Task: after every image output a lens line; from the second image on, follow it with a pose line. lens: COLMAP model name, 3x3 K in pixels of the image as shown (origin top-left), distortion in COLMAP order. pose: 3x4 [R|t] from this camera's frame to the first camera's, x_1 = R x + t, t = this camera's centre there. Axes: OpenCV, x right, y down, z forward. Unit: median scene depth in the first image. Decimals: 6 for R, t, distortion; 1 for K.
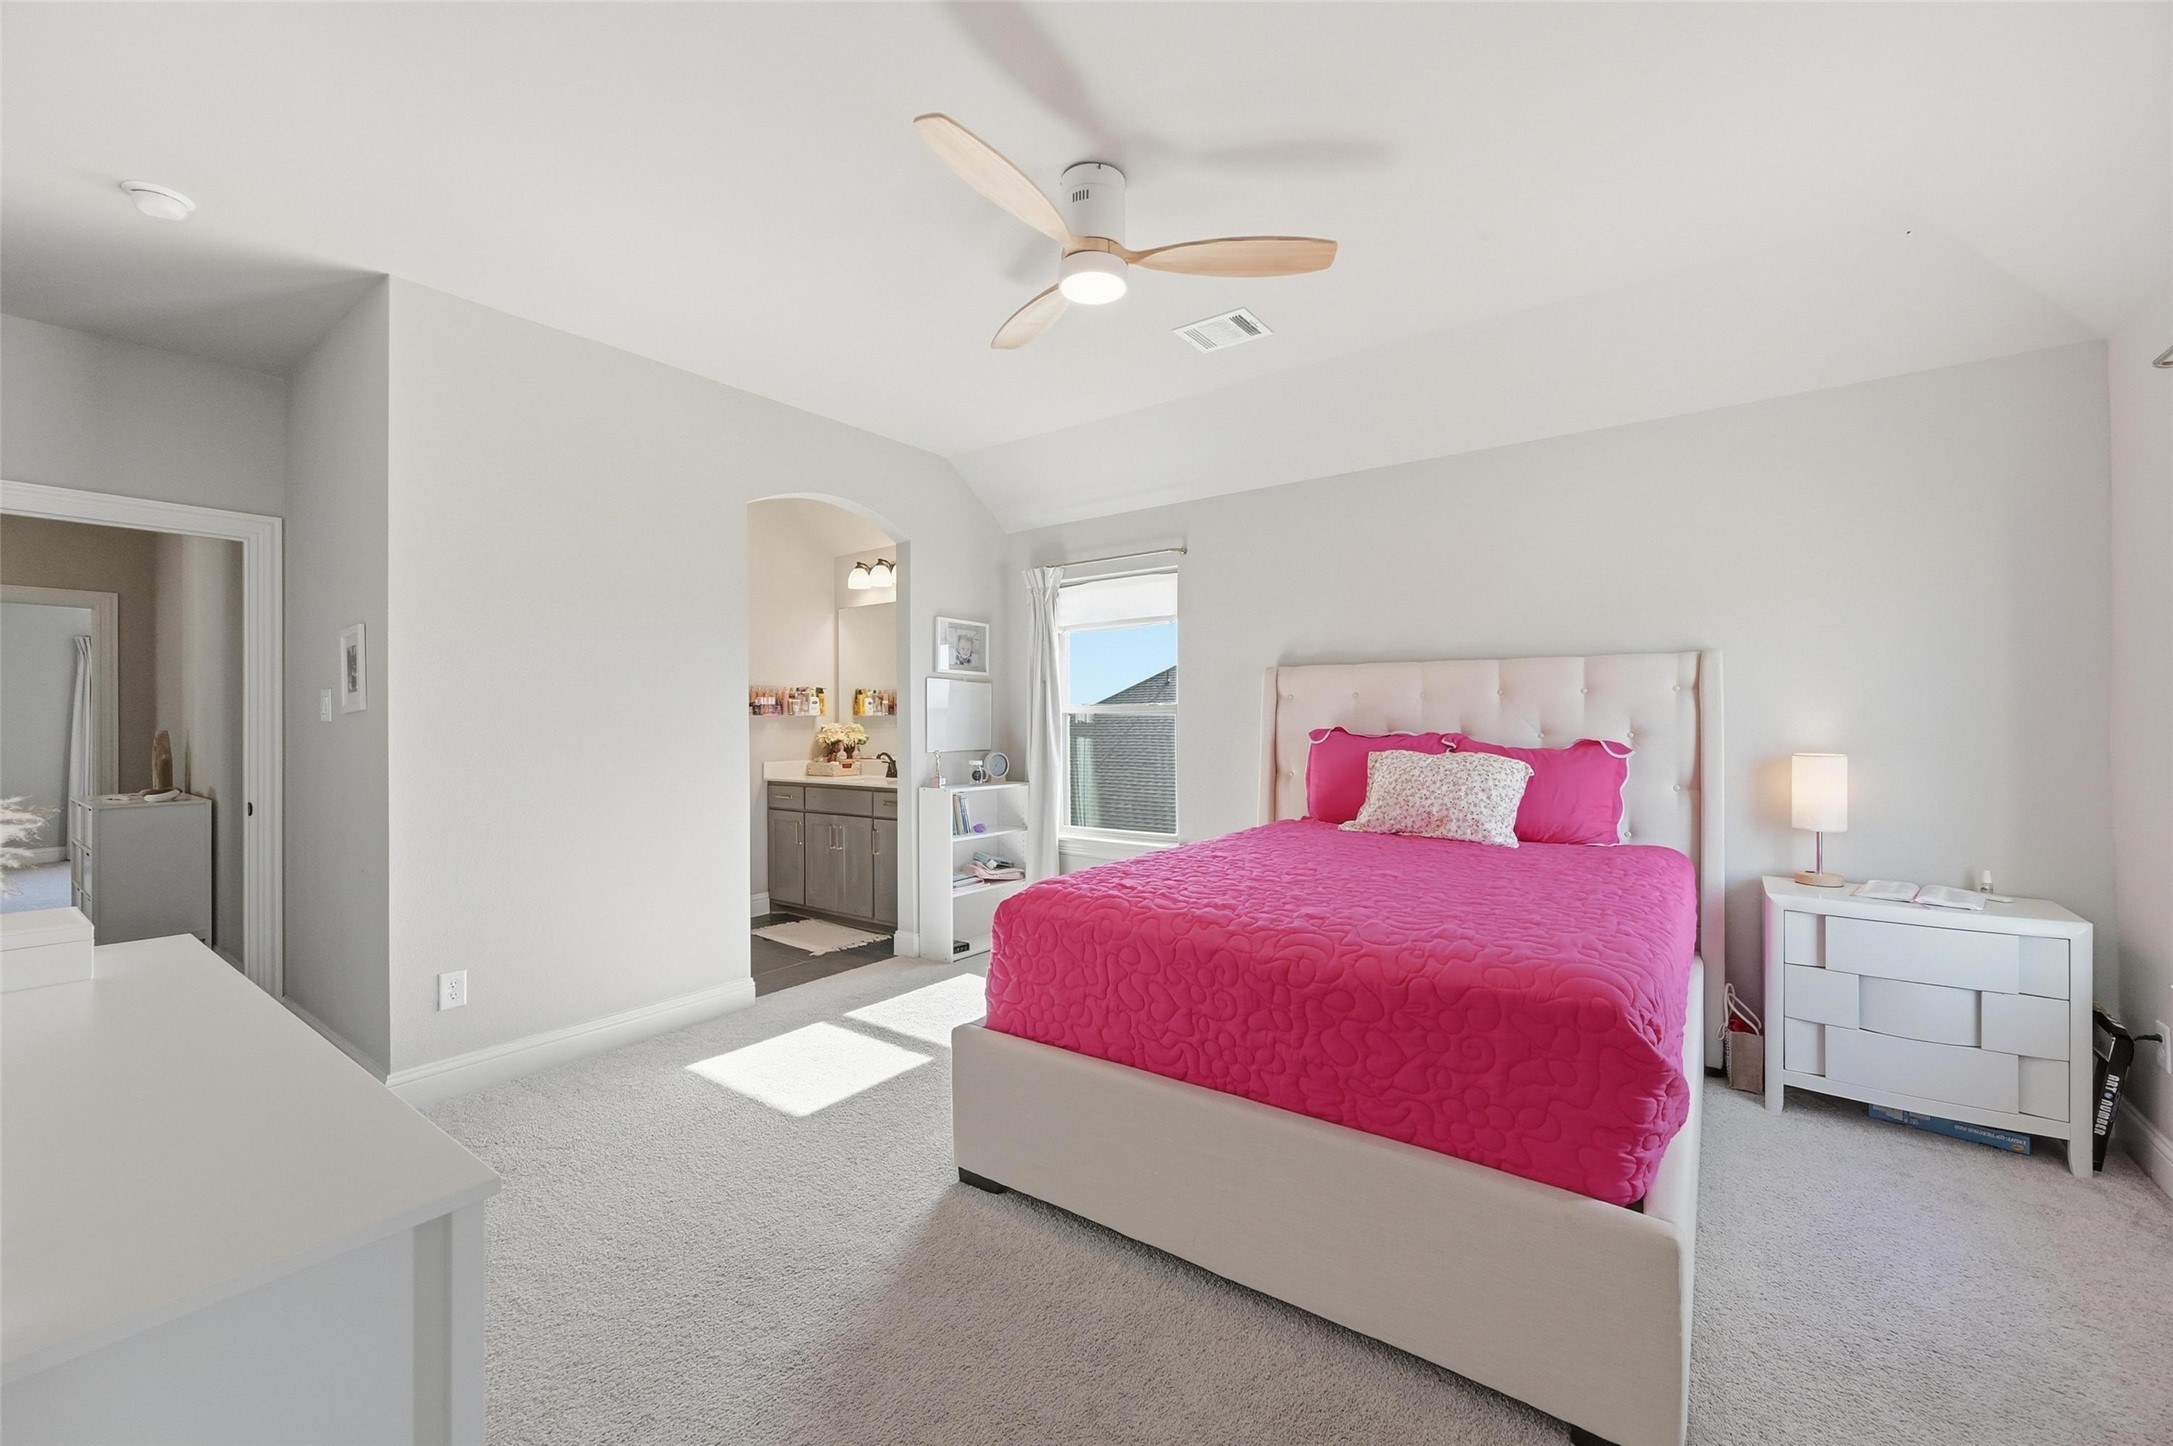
lens RADIAL K [[862.2, 0, 1090.4], [0, 862.2, 723.3], [0, 0, 1]] dist [0.000097, 0.000313]
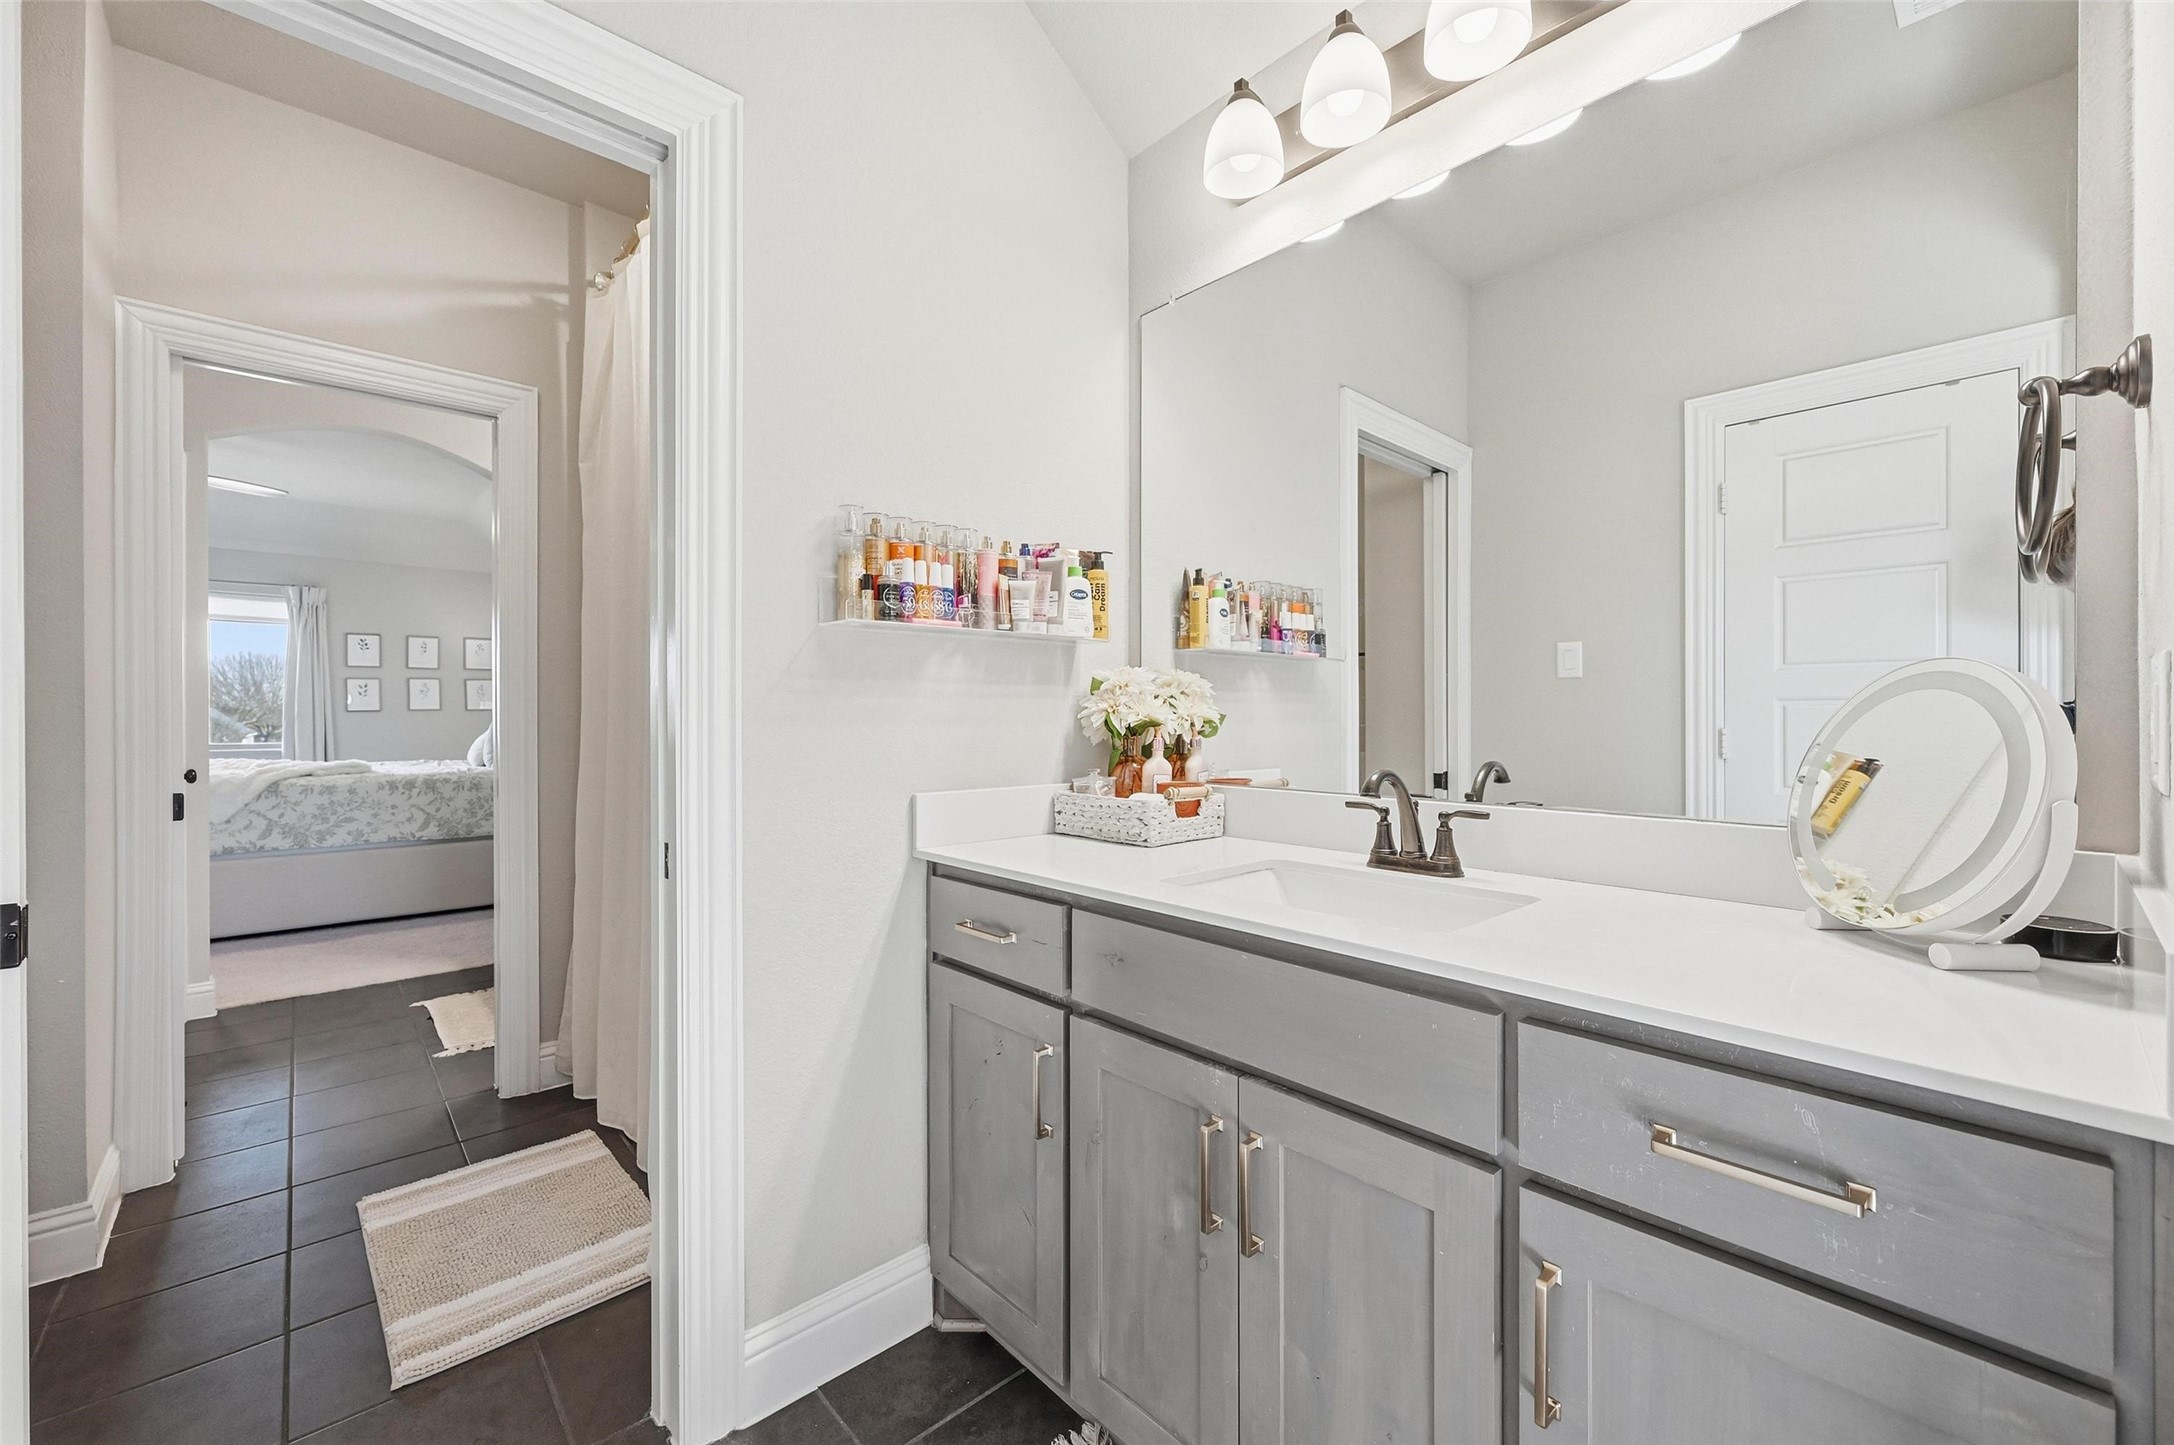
lens RADIAL K [[862.6, 0, 1089.0], [0, 862.6, 716.8], [0, 0, 1]] dist [0.000097, 0.000313]
pose [[0.980135, 0.004828, -0.198271, -0.254703], [-0.004663, 0.999988, 0.001298, 0.018126], [0.198275, -0.000347, 0.980146, 0.701133]]
